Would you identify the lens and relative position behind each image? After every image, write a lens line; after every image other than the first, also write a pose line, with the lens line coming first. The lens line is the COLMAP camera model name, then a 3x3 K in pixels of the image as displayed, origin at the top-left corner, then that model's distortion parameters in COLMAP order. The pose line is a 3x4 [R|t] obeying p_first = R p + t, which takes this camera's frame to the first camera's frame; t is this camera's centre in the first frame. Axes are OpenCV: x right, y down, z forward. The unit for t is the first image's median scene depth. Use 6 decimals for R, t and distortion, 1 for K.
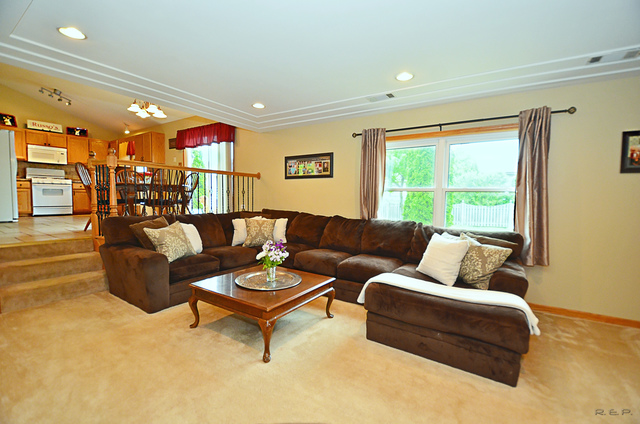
lens RADIAL K [[278.3, 0, 318.0], [0, 278.3, 213.6], [0, 0, 1]] dist [0.019272, -0.021007]
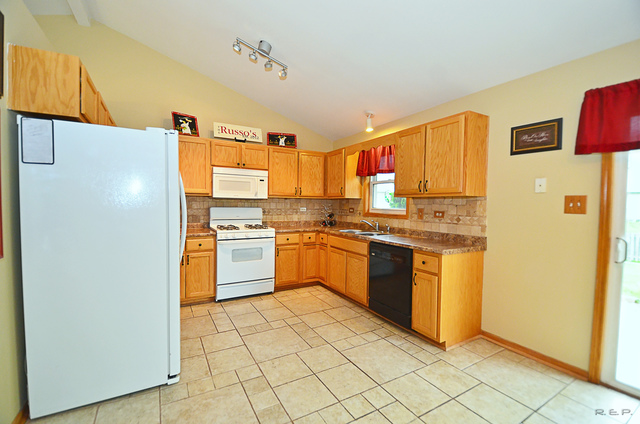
lens RADIAL K [[278.3, 0, 318.0], [0, 278.3, 213.6], [0, 0, 1]] dist [0.019272, -0.021007]
pose [[0.892687, 0.014536, -0.450443, -0.625739], [-0.028424, 0.999306, -0.024082, -0.152256], [0.449780, 0.034301, 0.892481, 0.614585]]
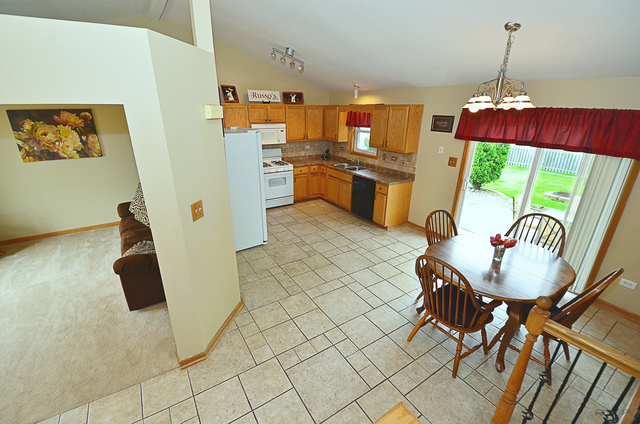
lens RADIAL K [[278.3, 0, 318.0], [0, 278.3, 213.6], [0, 0, 1]] dist [0.019272, -0.021007]
pose [[0.916584, 0.139533, -0.374706, -0.532182], [-0.024371, 0.954887, 0.295966, -0.250533], [0.399100, -0.262146, 0.878635, 0.289219]]
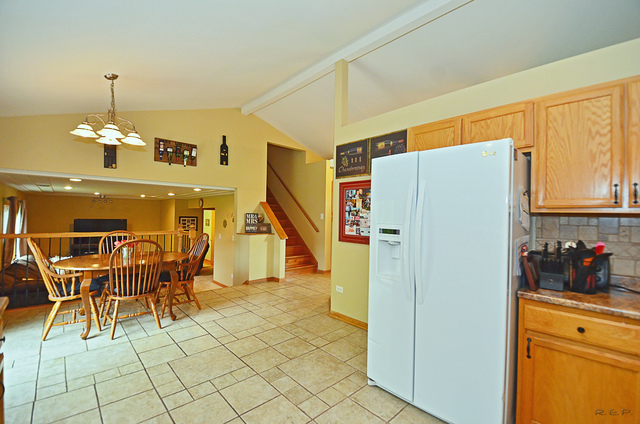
lens RADIAL K [[278.3, 0, 318.0], [0, 278.3, 213.6], [0, 0, 1]] dist [0.019272, -0.021007]
pose [[-0.970760, -0.028023, 0.238411, -0.909585], [-0.014792, 0.998258, 0.057108, -0.193842], [-0.239596, 0.051912, -0.969484, 1.148501]]
